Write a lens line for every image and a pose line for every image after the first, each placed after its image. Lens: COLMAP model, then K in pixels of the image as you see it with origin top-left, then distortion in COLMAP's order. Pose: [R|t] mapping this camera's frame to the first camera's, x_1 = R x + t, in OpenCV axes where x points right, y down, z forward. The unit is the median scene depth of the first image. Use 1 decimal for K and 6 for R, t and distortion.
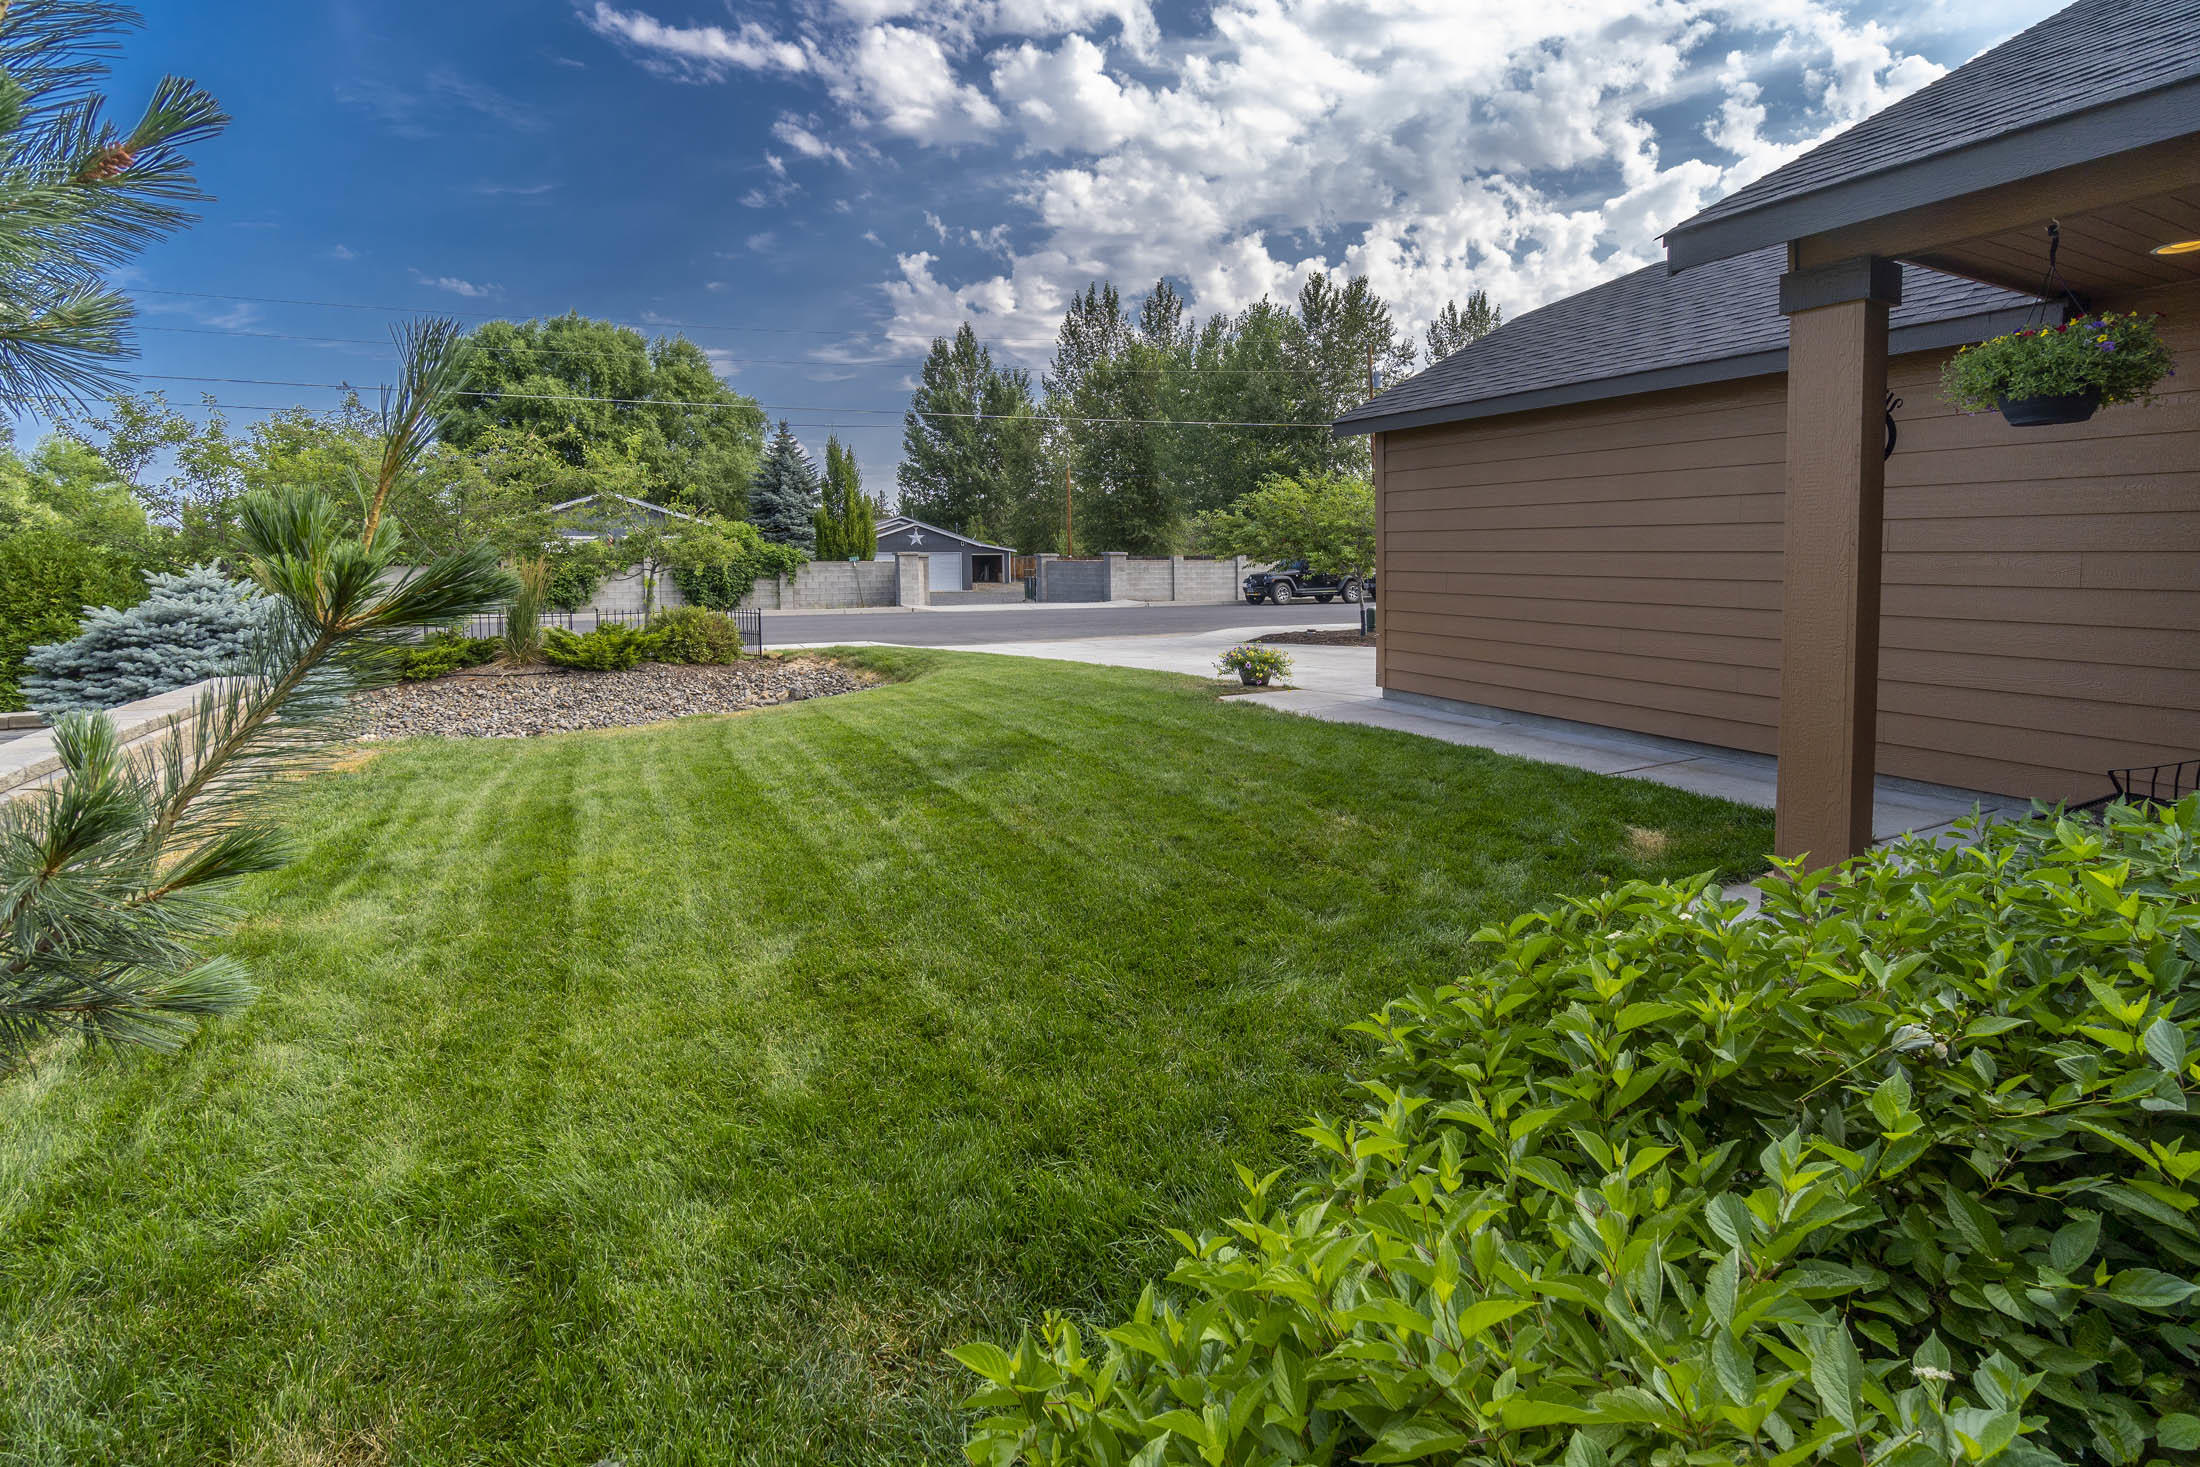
lens RADIAL K [[1014.8, 0, 1182.7], [0, 1014.8, 605.5], [0, 0, 1]] dist [0.001502, 0.000083]
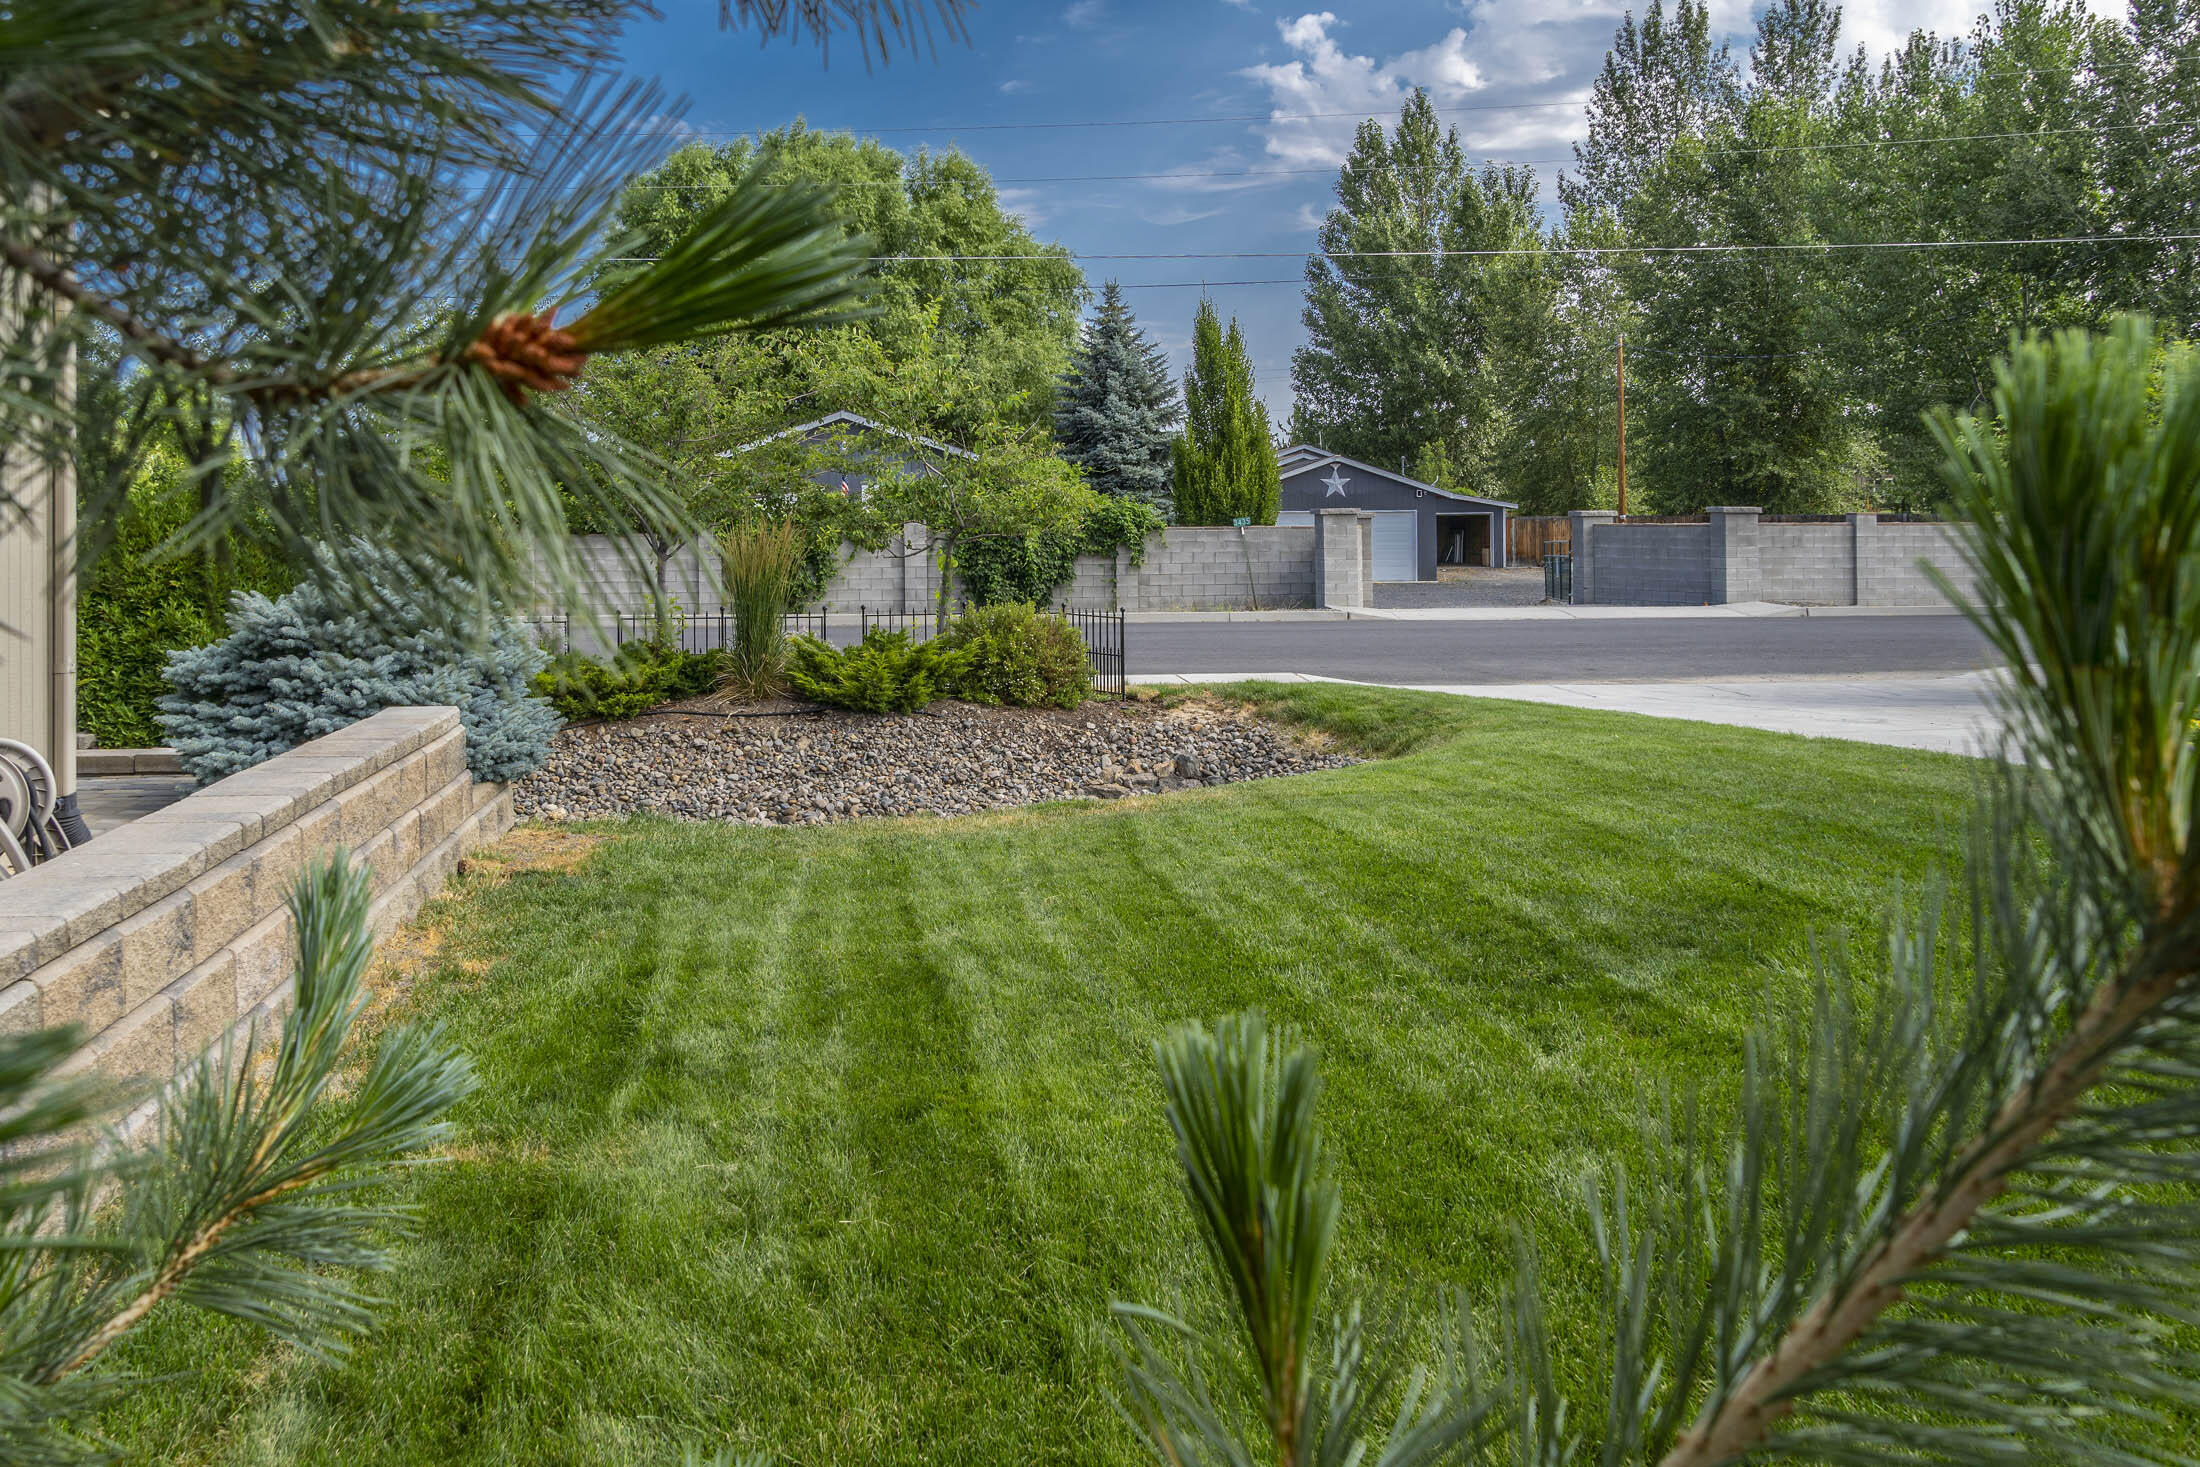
lens RADIAL K [[1889.4, 0, 1104.7], [0, 1889.4, 515.8], [0, 0, 1]] dist [-0.001730, 0.002425]
pose [[0.934787, -0.003937, -0.355186, -0.029417], [-0.013772, 0.998785, -0.047317, 0.000520], [0.354941, 0.049122, 0.933597, 0.014664]]
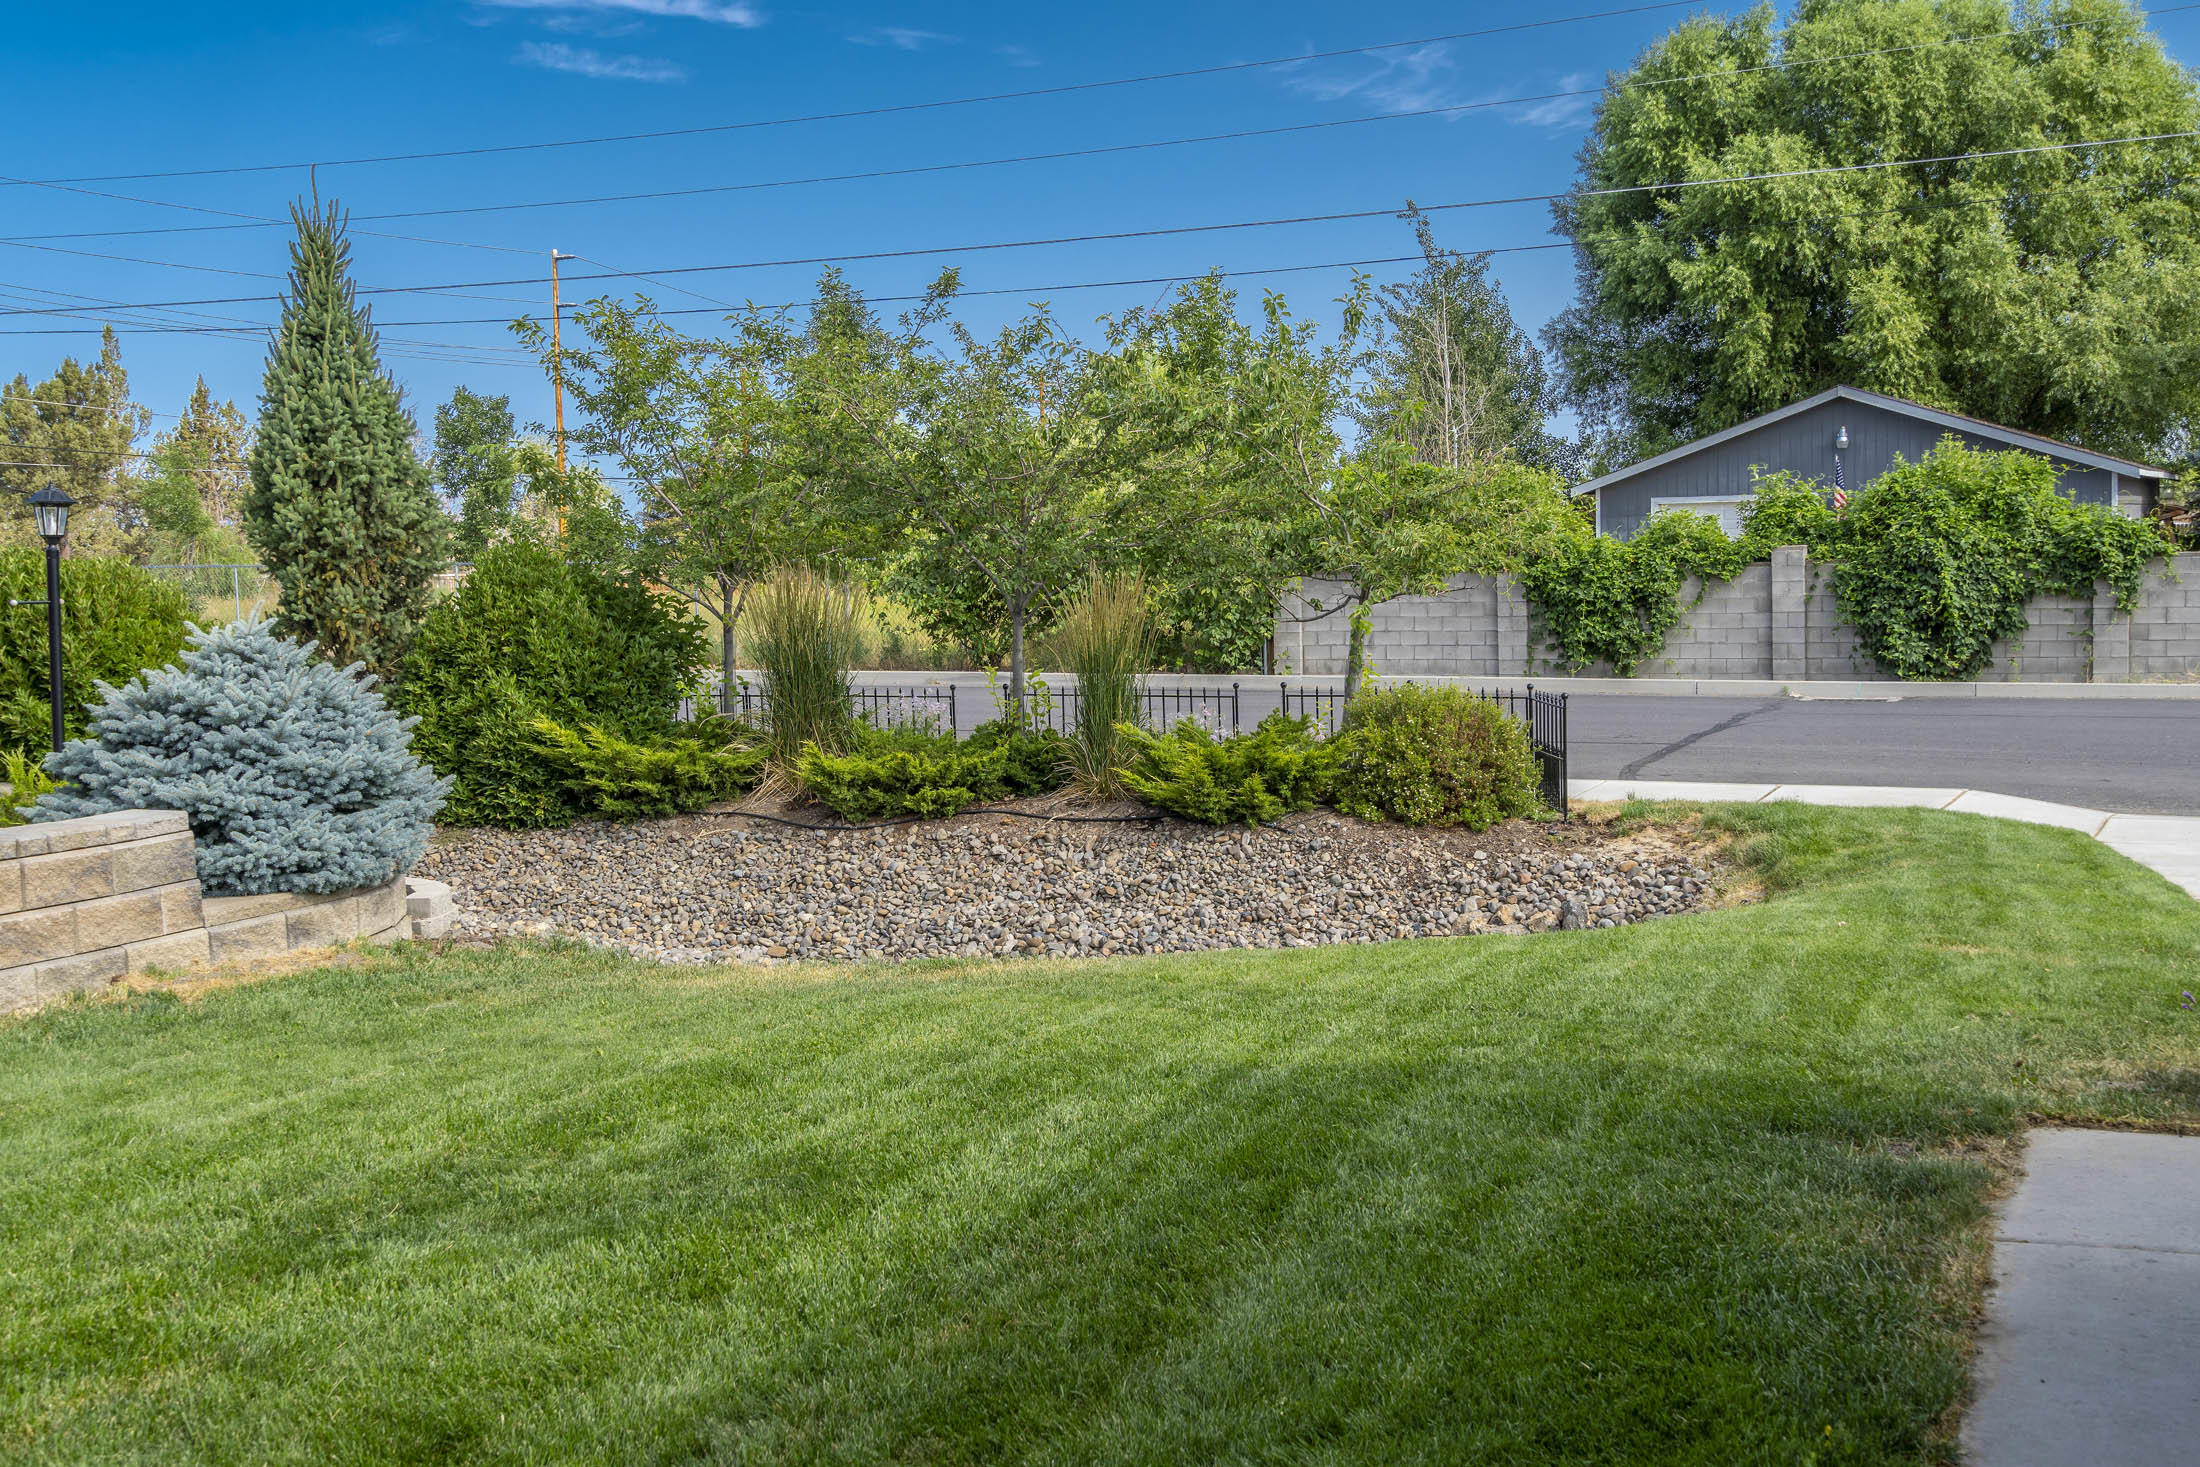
lens RADIAL K [[2528.1, 0, 1100.0], [0, 2528.1, 733.5], [0, 0, 1]] dist [0.016787, 0.024349]
pose [[0.608750, 0.048822, -0.791859, 0.128650], [-0.019899, 0.998730, 0.046279, -0.012024], [0.793113, -0.012415, 0.608948, 0.126601]]
